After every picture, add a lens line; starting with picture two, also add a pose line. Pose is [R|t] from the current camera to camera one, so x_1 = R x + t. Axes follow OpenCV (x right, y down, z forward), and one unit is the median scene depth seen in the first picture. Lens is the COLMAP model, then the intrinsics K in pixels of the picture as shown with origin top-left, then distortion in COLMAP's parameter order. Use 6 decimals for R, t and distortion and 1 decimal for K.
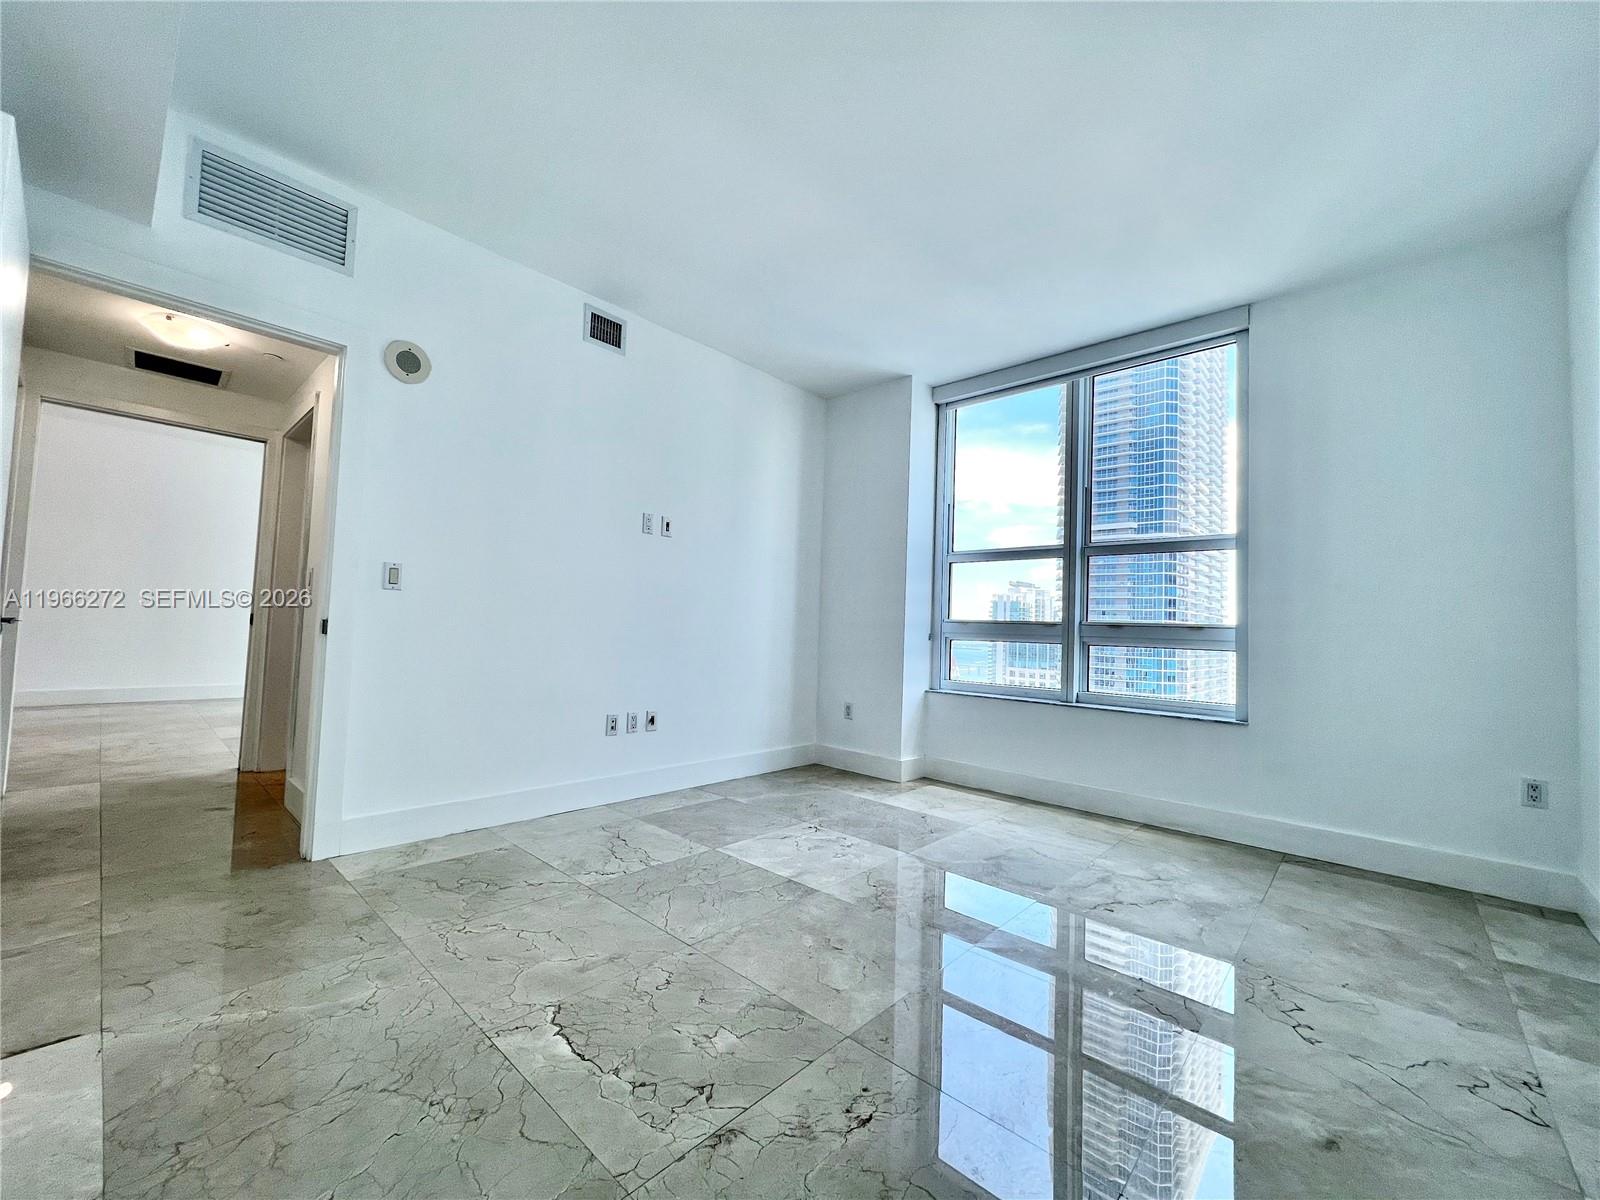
lens RADIAL K [[639.8, 0, 797.2], [0, 639.8, 600.6], [0, 0, 1]] dist [-0.001477, 0.000516]
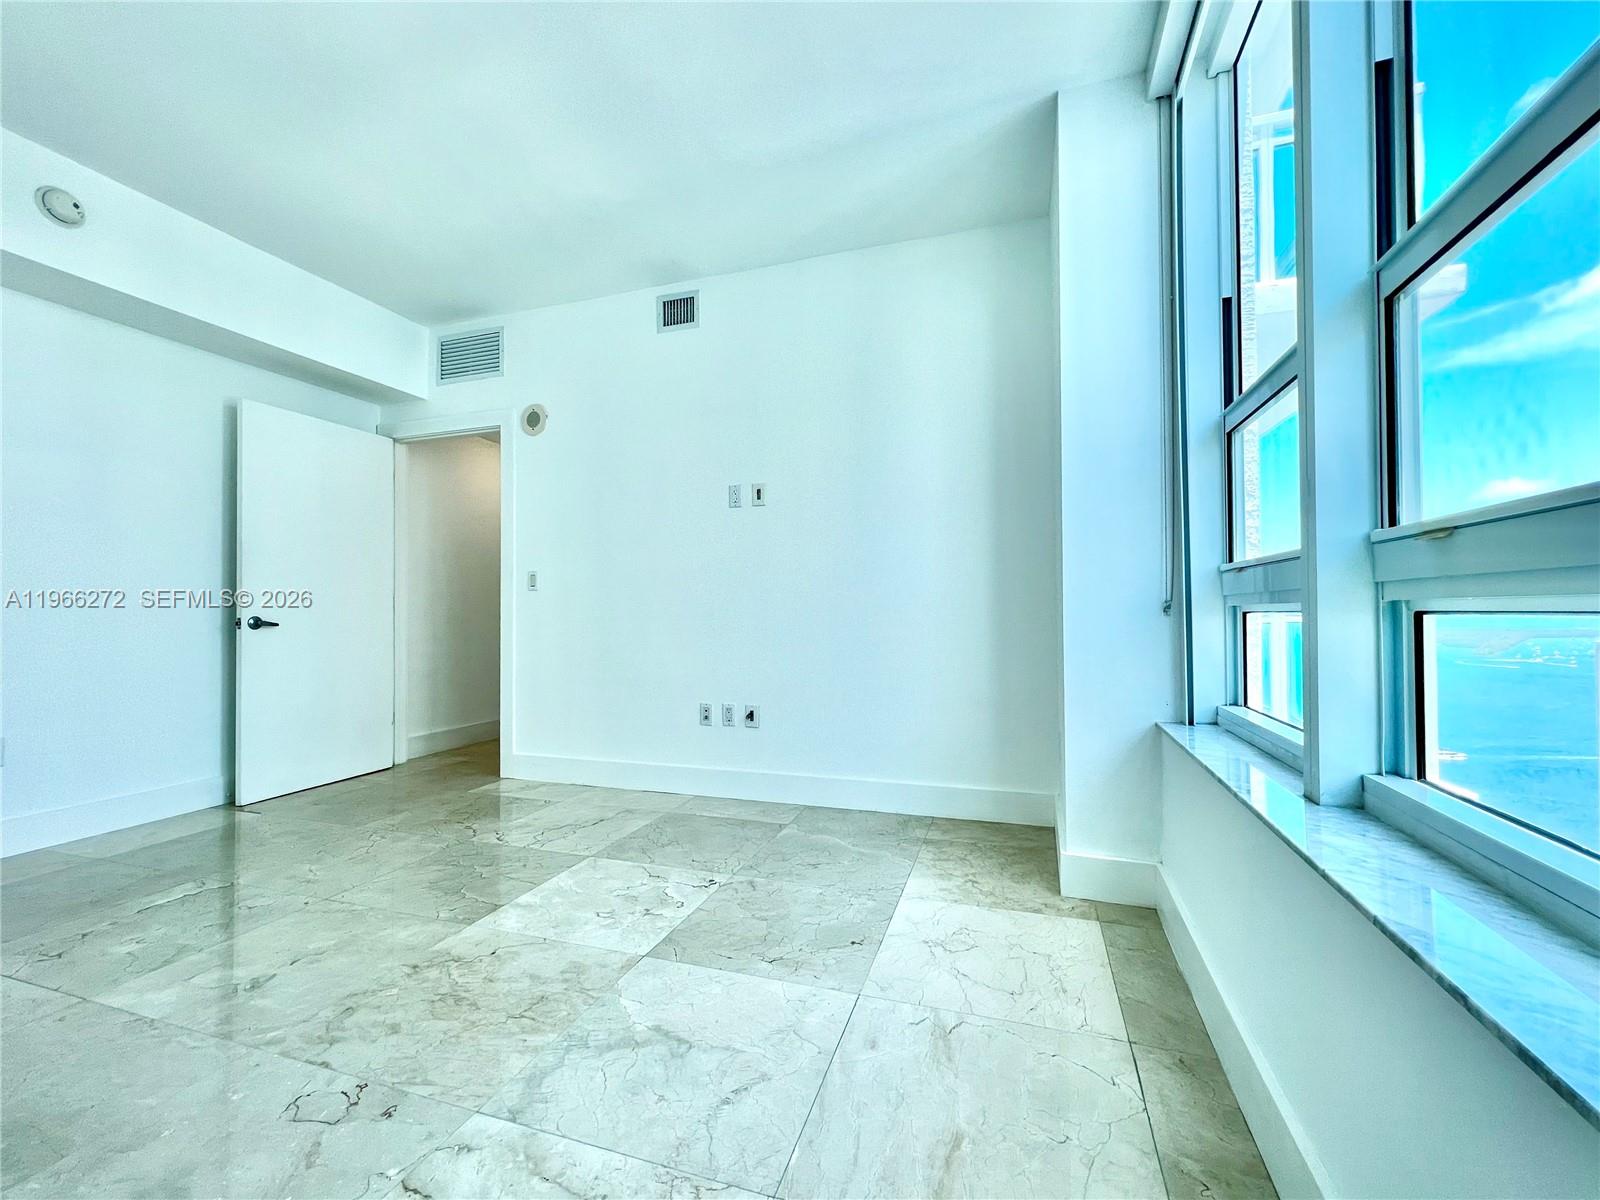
lens RADIAL K [[673.4, 0, 796.9], [0, 673.4, 601.5], [0, 0, 1]] dist [-0.002889, 0.001011]
pose [[0.406929, -0.053402, -0.911897, 0.866173], [0.063564, 0.997525, -0.030052, 0.081030], [0.911245, -0.045735, 0.409317, 0.899836]]
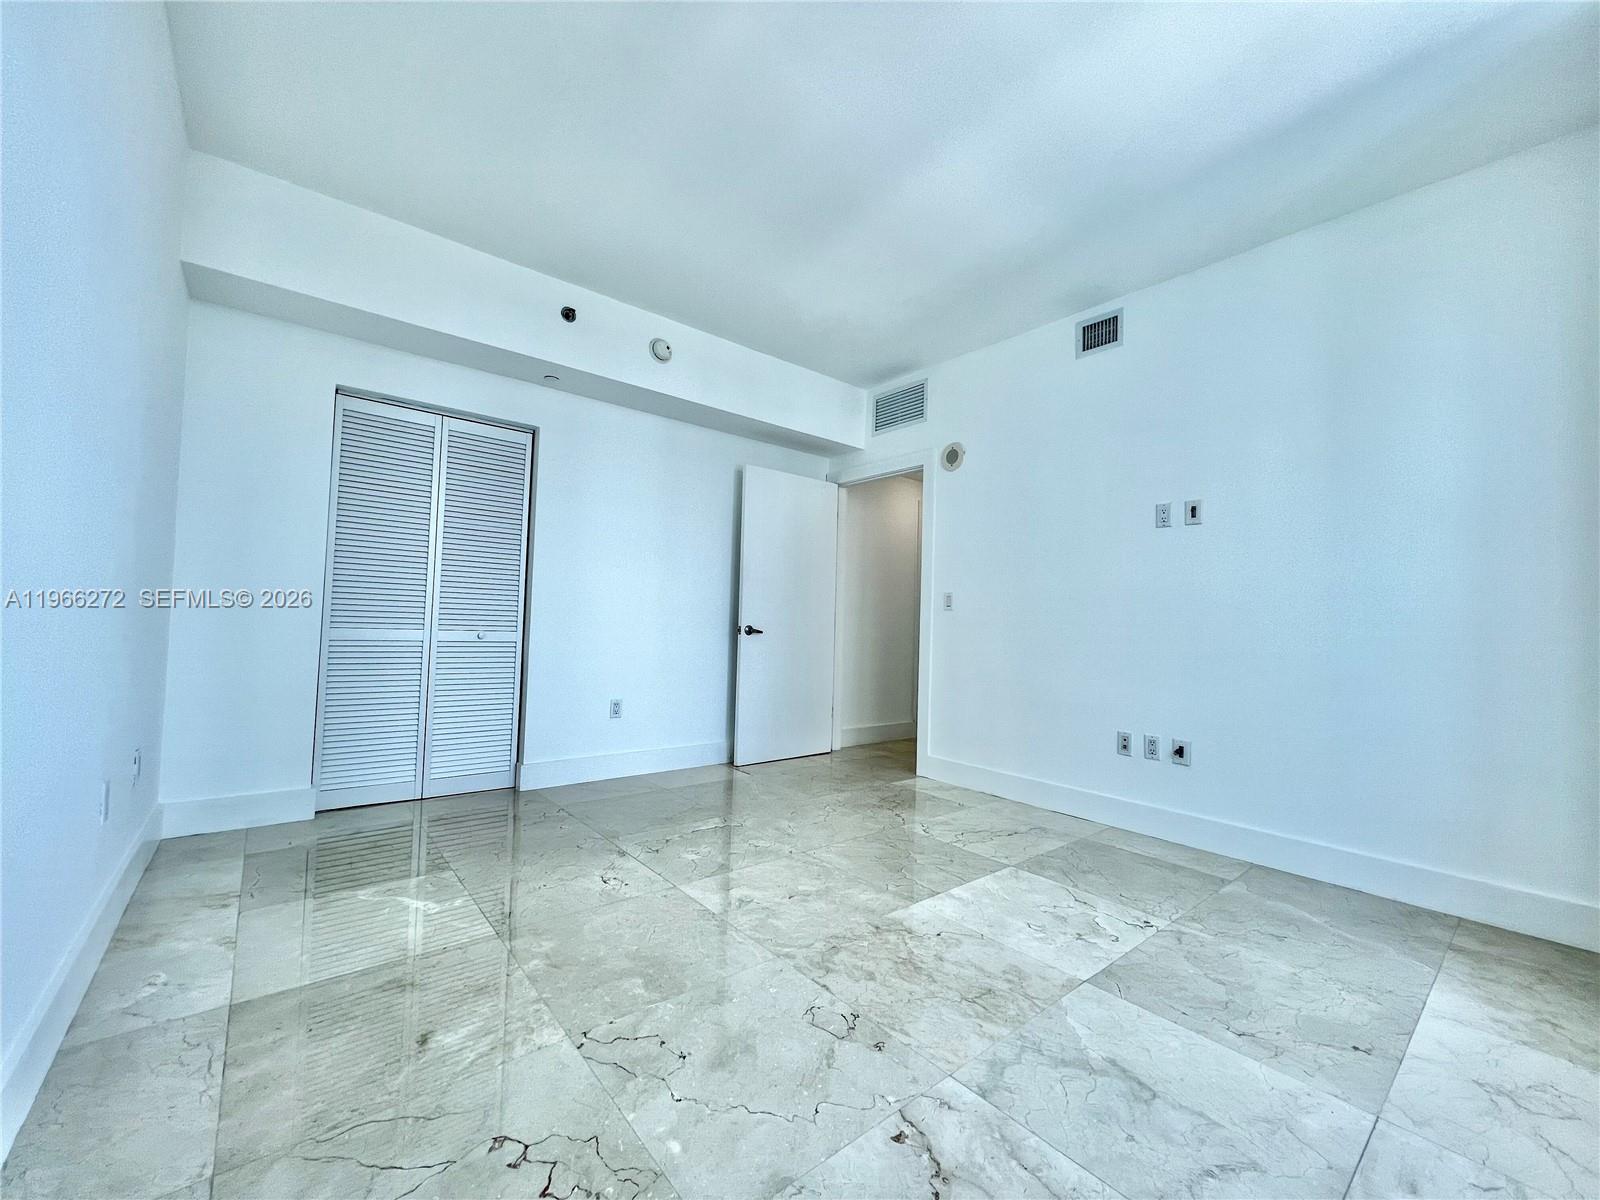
lens RADIAL K [[639.8, 0, 795.5], [0, 639.8, 600.6], [0, 0, 1]] dist [-0.001477, 0.000516]
pose [[-0.139467, -0.076151, -0.987294, 0.874418], [0.009257, 0.996895, -0.078199, 0.071387], [0.990183, -0.020046, -0.138329, 0.829532]]
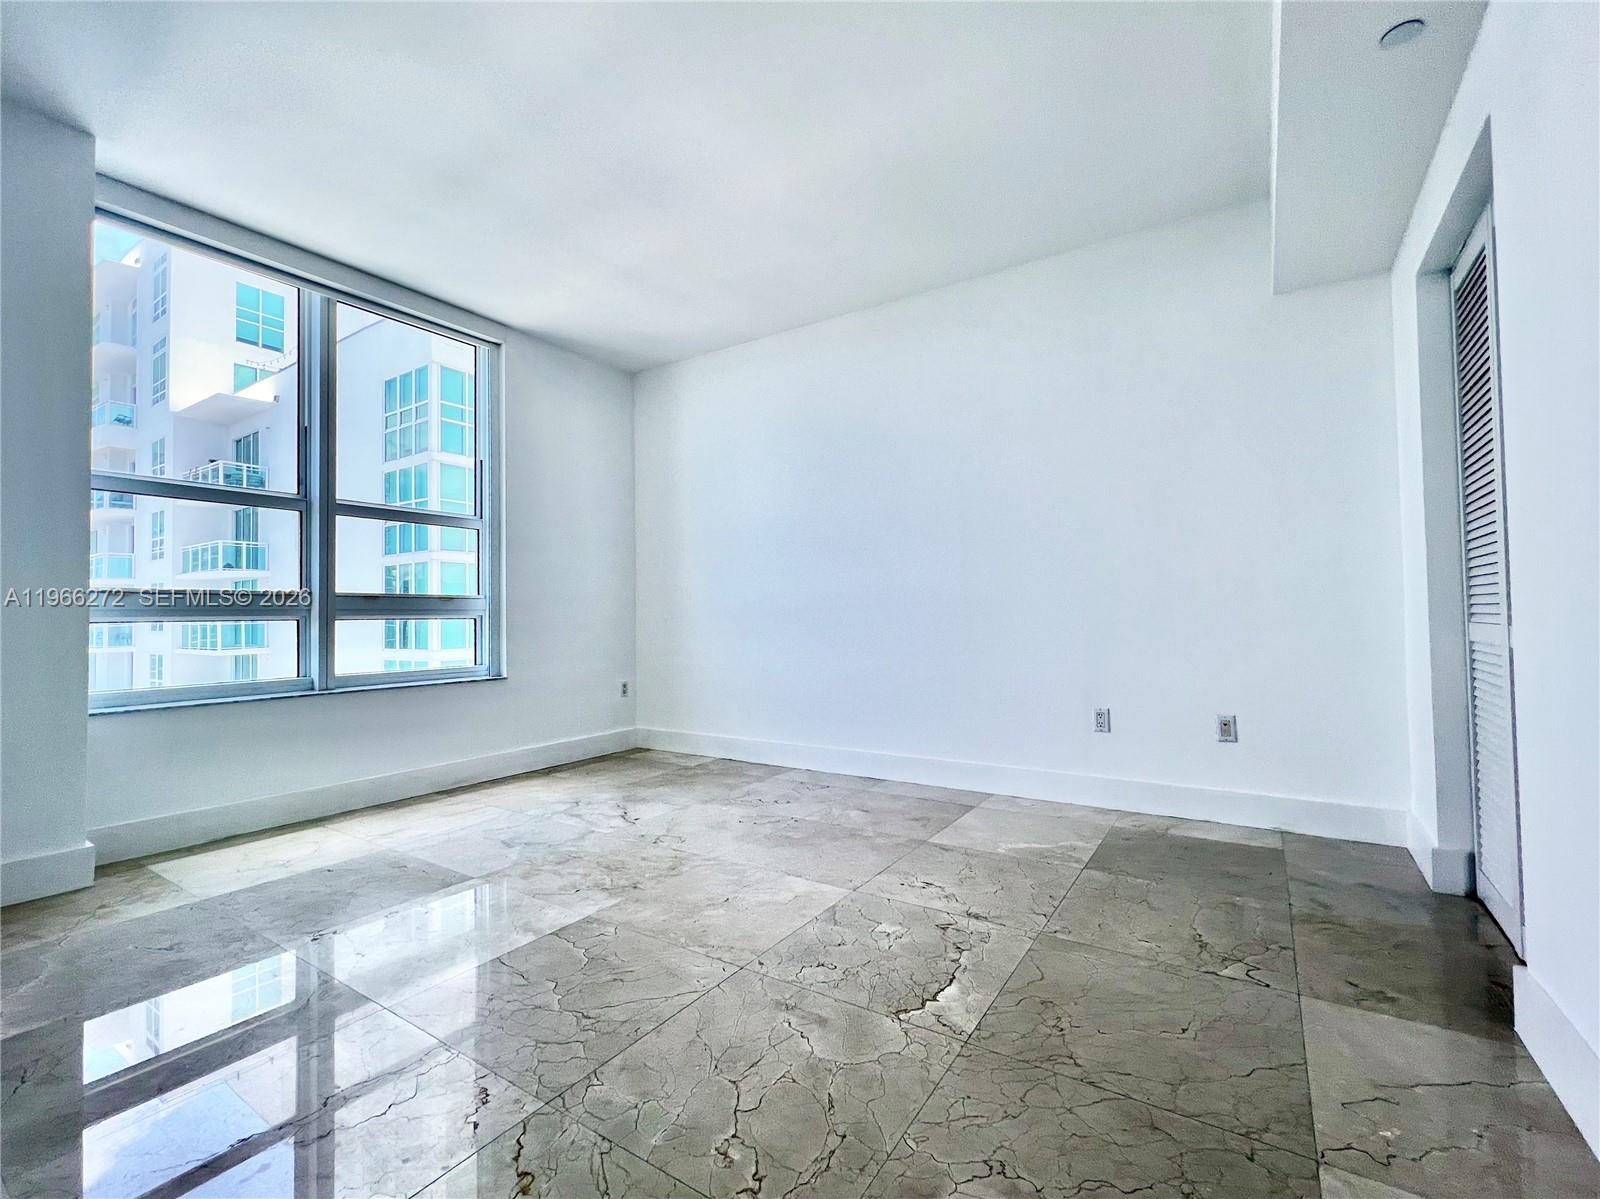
lens RADIAL K [[695.0, 0, 794.5], [0, 695.0, 601.8], [0, 0, 1]] dist [-0.001252, 0.000664]
pose [[-0.153733, -0.010538, 0.988056, -0.769948], [-0.037206, 0.999296, 0.004869, 0.026488], [-0.987412, -0.036014, -0.154017, 0.763788]]
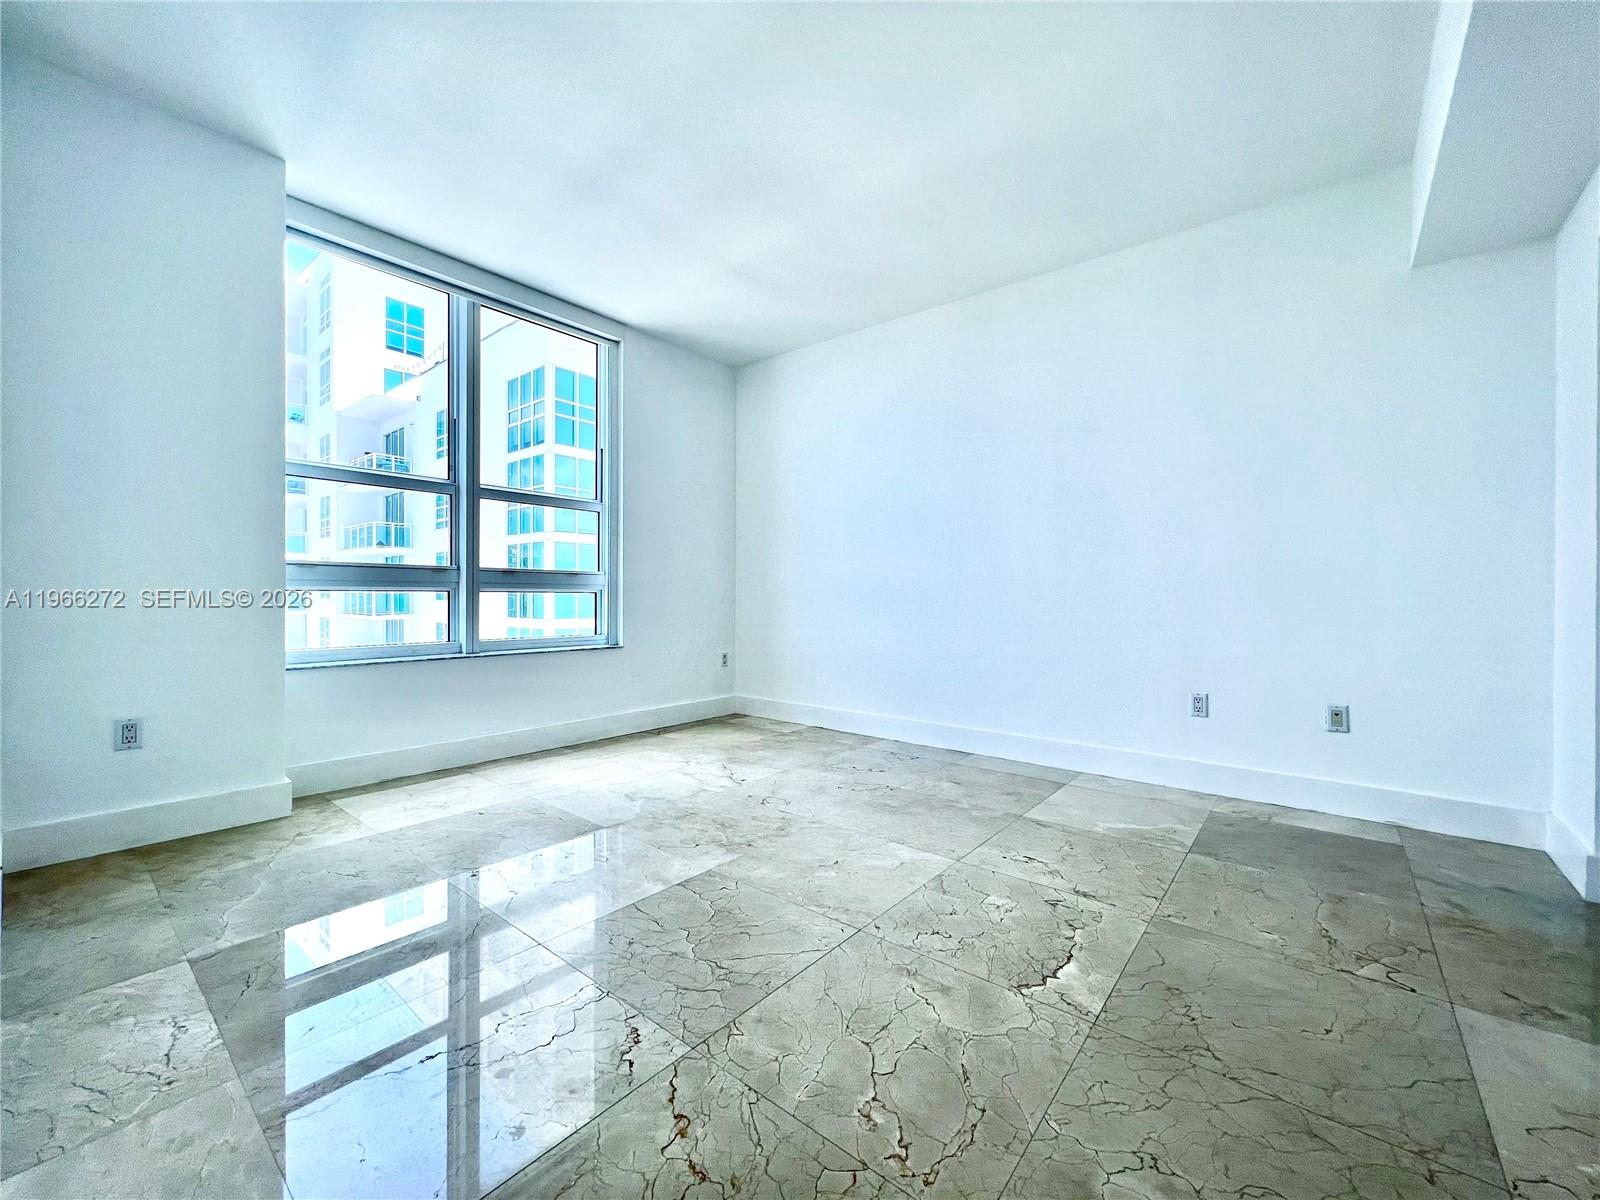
lens RADIAL K [[639.8, 0, 795.4], [0, 639.8, 602.2], [0, 0, 1]] dist [-0.001477, 0.000516]
pose [[-0.046943, -0.044646, 0.997899, -0.733405], [-0.052551, 0.997728, 0.042167, 0.028930], [-0.997514, -0.050461, -0.049182, 0.810338]]
